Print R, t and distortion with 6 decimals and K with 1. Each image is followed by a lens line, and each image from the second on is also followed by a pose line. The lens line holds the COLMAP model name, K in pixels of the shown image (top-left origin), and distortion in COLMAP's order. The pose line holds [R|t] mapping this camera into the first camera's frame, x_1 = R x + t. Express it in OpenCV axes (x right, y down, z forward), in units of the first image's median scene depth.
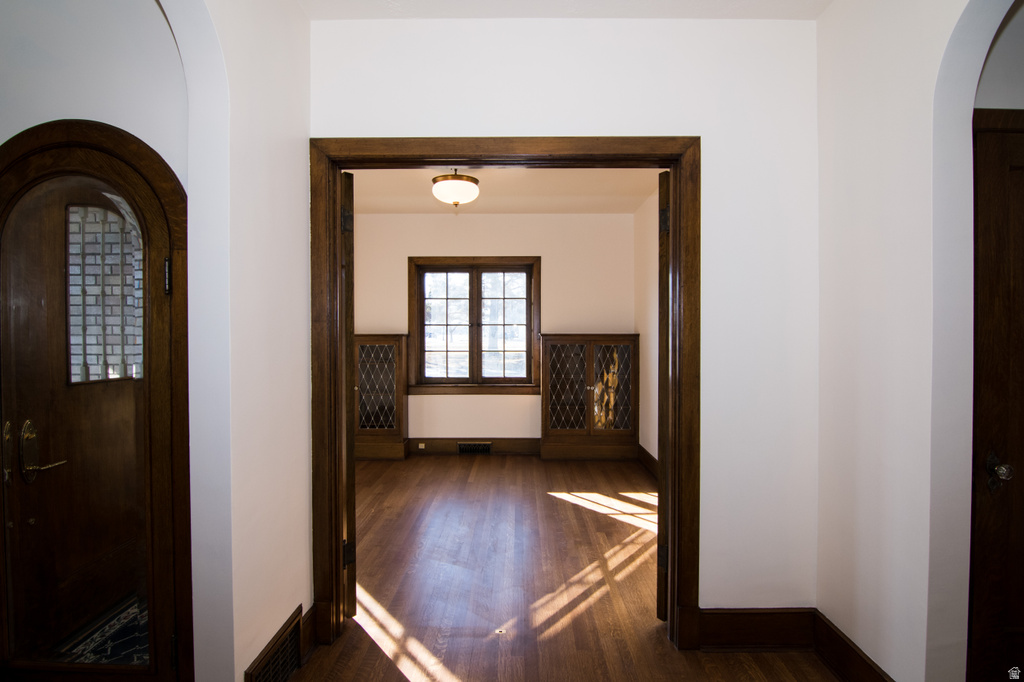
lens RADIAL K [[492.2, 0, 514.5], [0, 492.2, 339.0], [0, 0, 1]] dist [-0.016035, -0.005122]
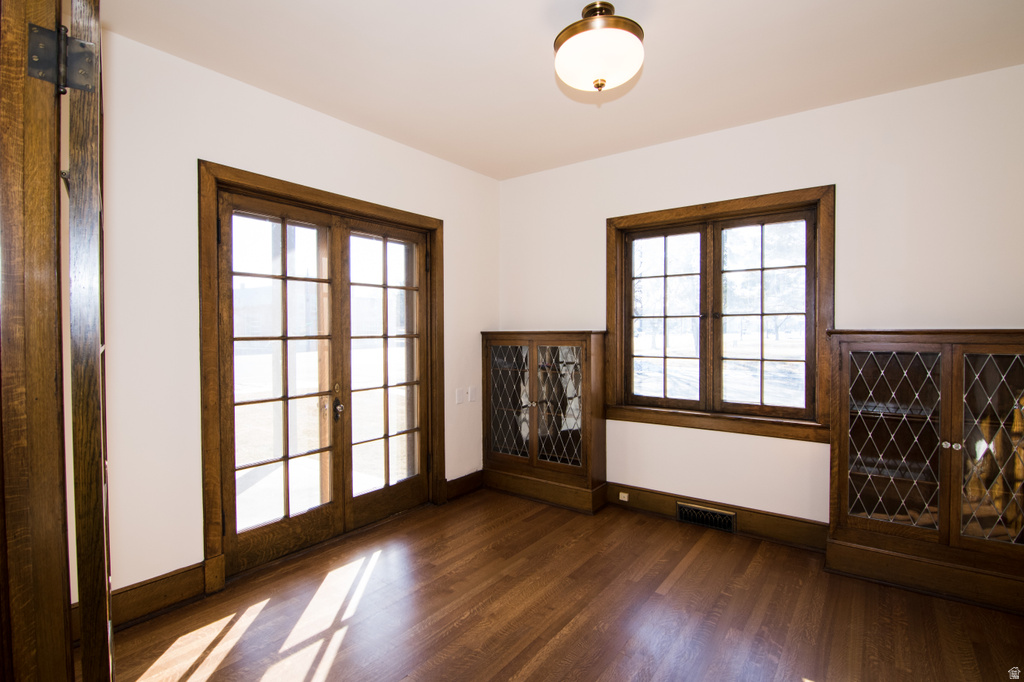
lens RADIAL K [[492.2, 0, 506.9], [0, 492.2, 340.9], [0, 0, 1]] dist [-0.016035, -0.005122]
pose [[0.805035, 0.007645, -0.593178, 0.080259], [-0.000547, 0.999926, 0.012145, -0.004562], [0.593227, -0.009453, 0.804979, 0.358627]]
